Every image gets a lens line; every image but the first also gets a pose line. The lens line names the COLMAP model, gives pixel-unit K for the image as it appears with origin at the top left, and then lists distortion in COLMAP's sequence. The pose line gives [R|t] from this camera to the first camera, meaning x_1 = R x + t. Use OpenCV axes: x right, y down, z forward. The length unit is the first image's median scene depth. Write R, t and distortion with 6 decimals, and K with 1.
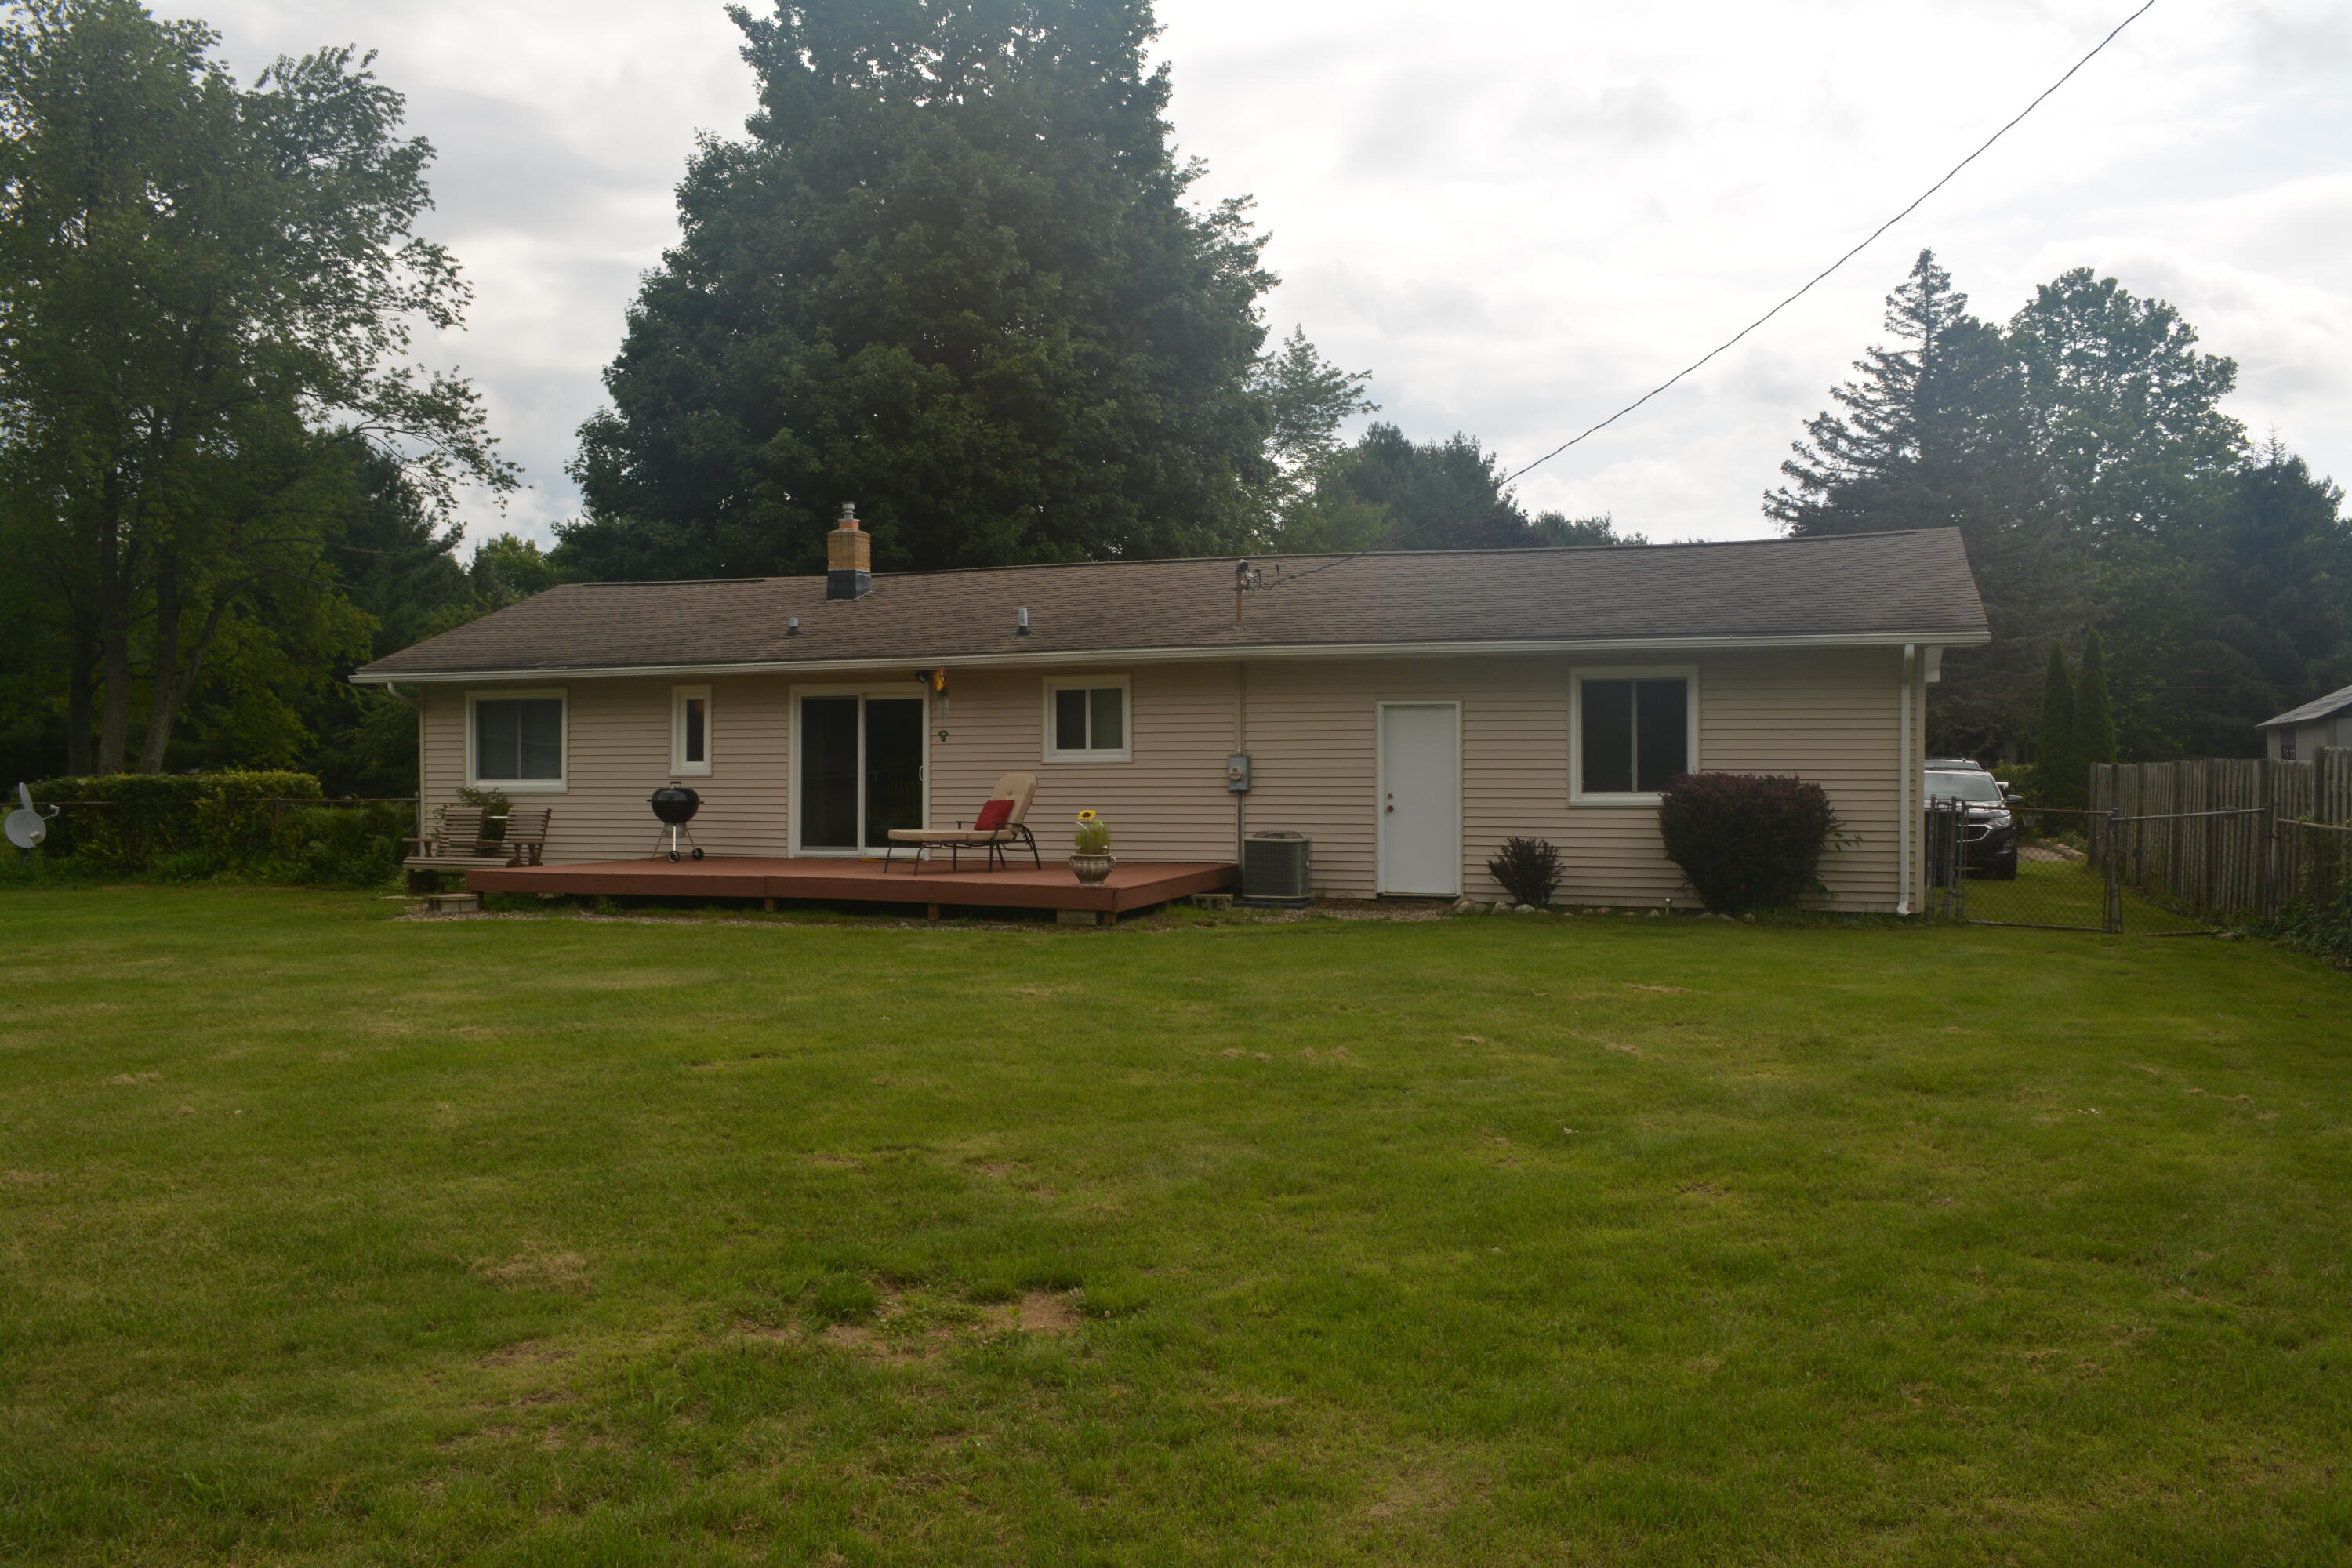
lens RADIAL K [[1893.1, 0, 1174.6], [0, 1893.1, 789.4], [0, 0, 1]] dist [-0.075148, 0.014208]
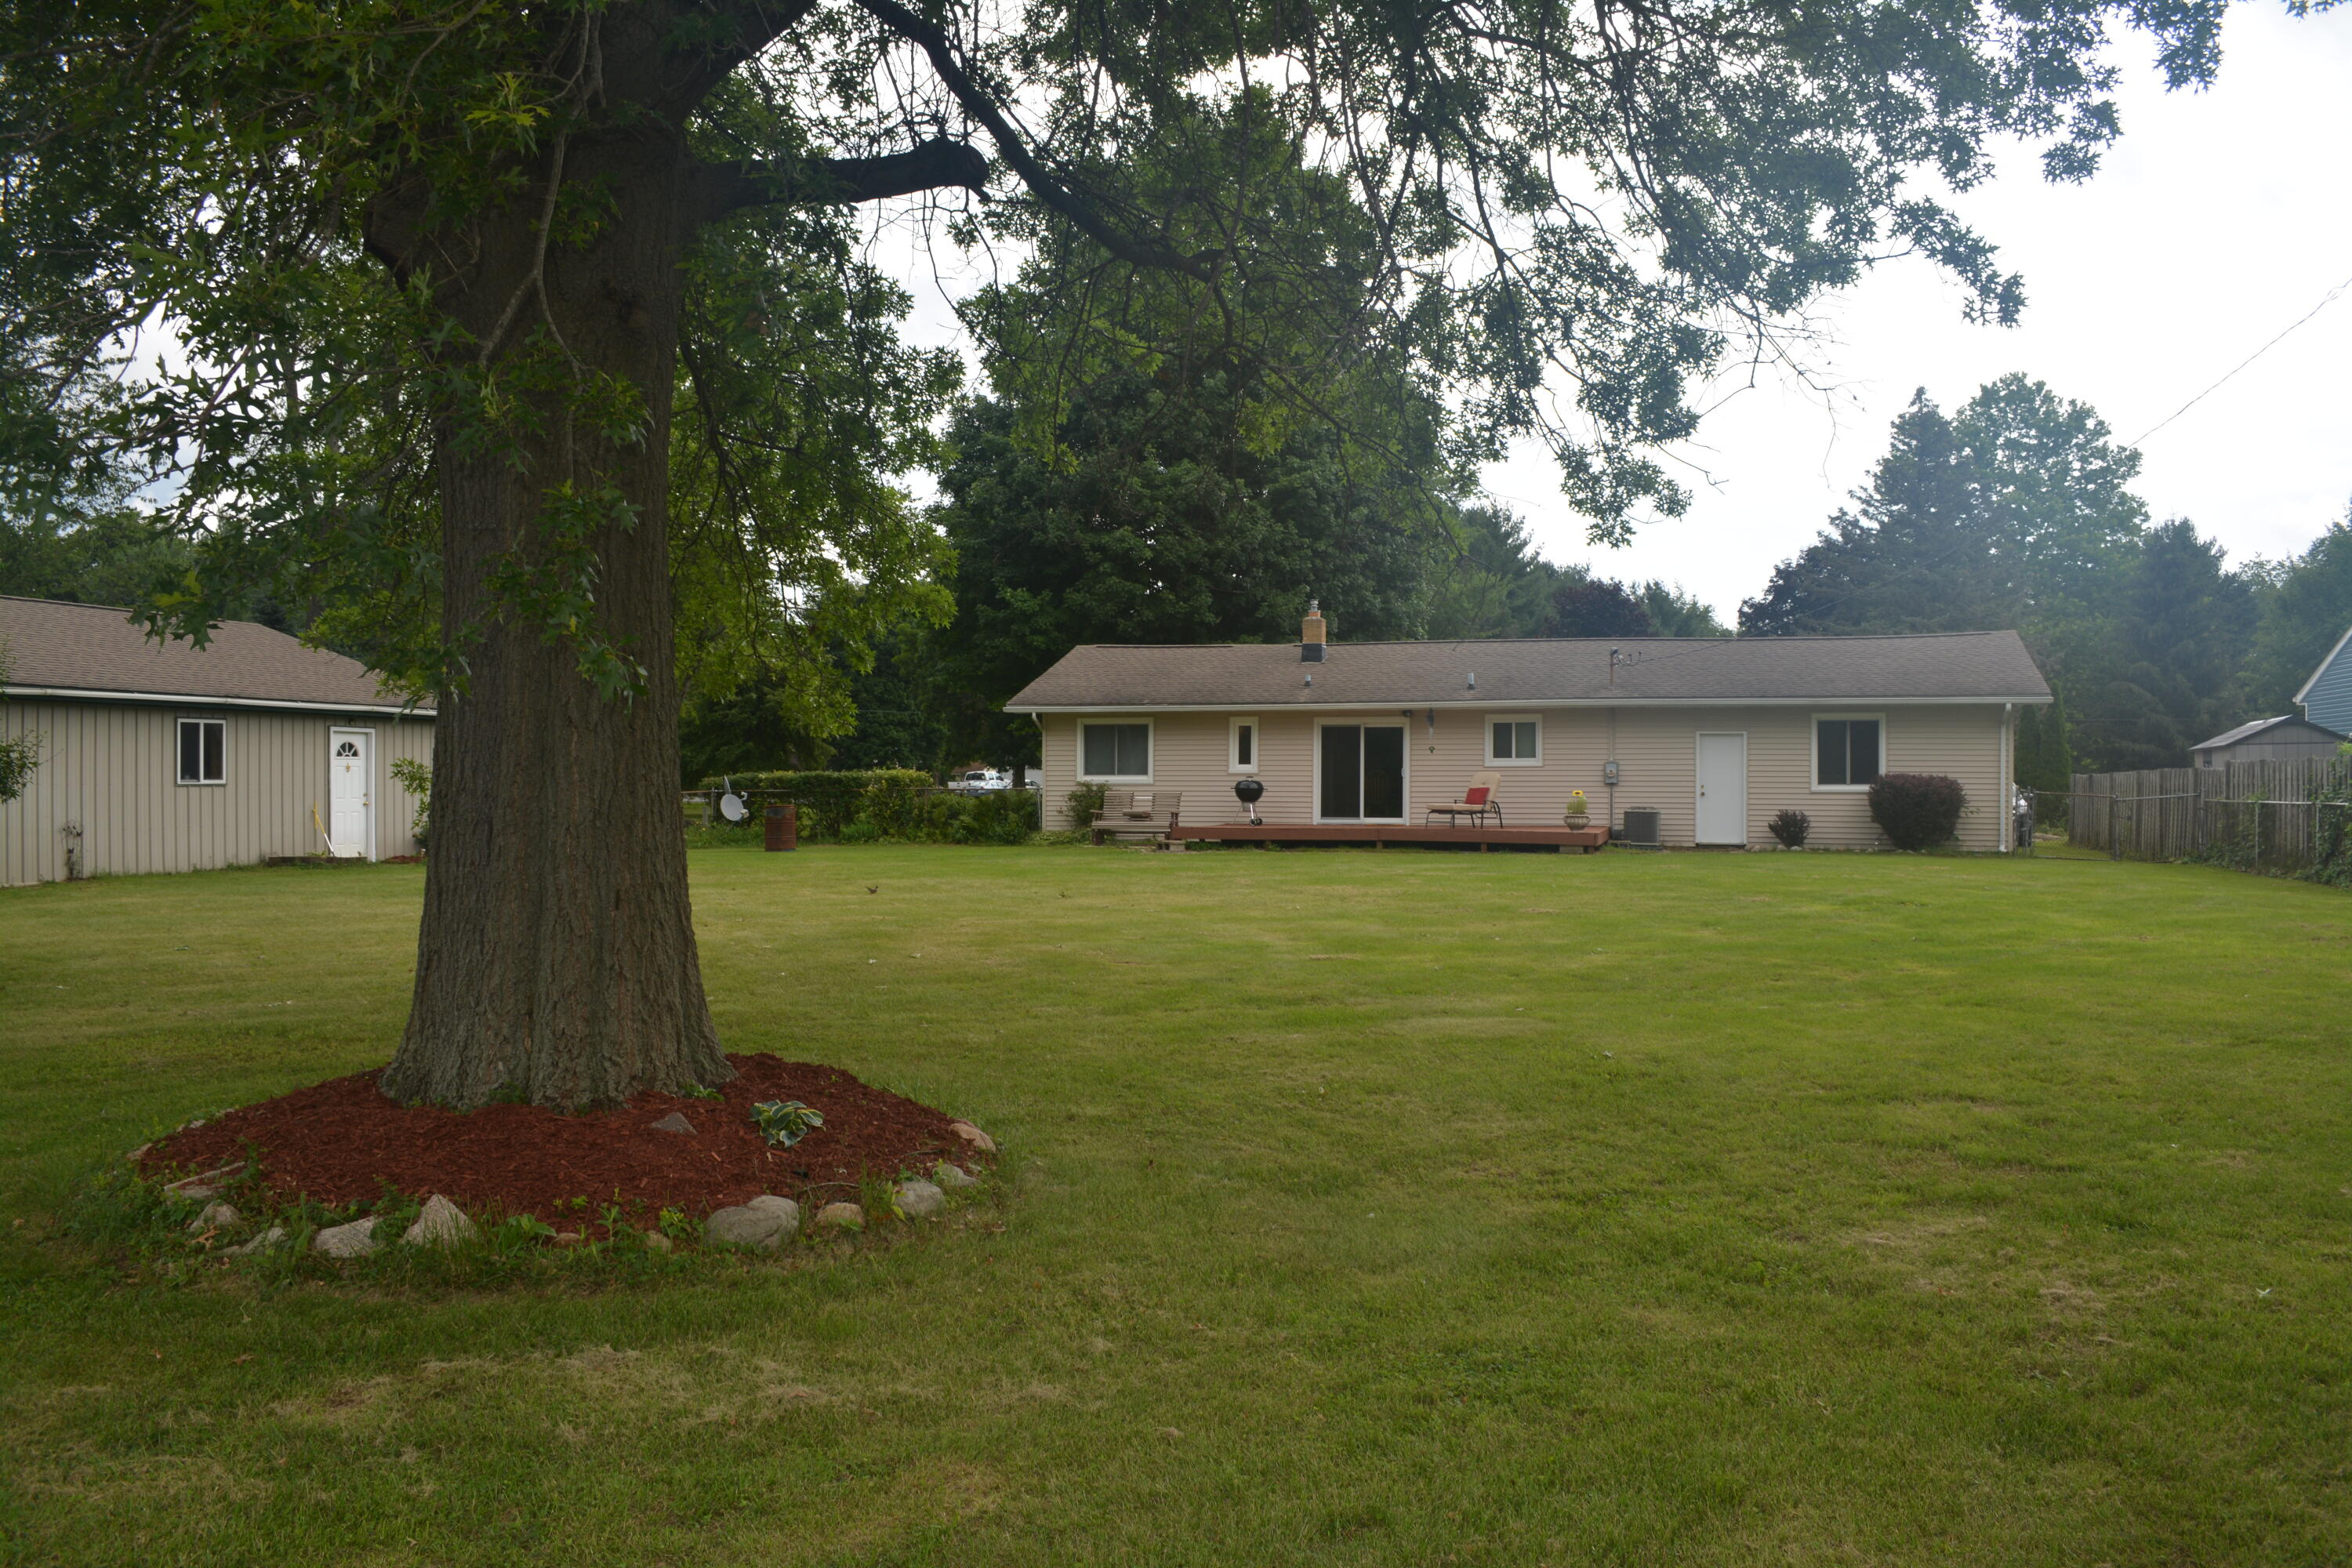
lens RADIAL K [[1893.1, 0, 1174.6], [0, 1893.1, 789.4], [0, 0, 1]] dist [-0.075148, 0.014208]
pose [[0.998674, 0.006342, 0.051079, -0.373297], [-0.005782, 0.999922, -0.011112, 0.023013], [-0.051145, 0.010802, 0.998633, -0.565719]]
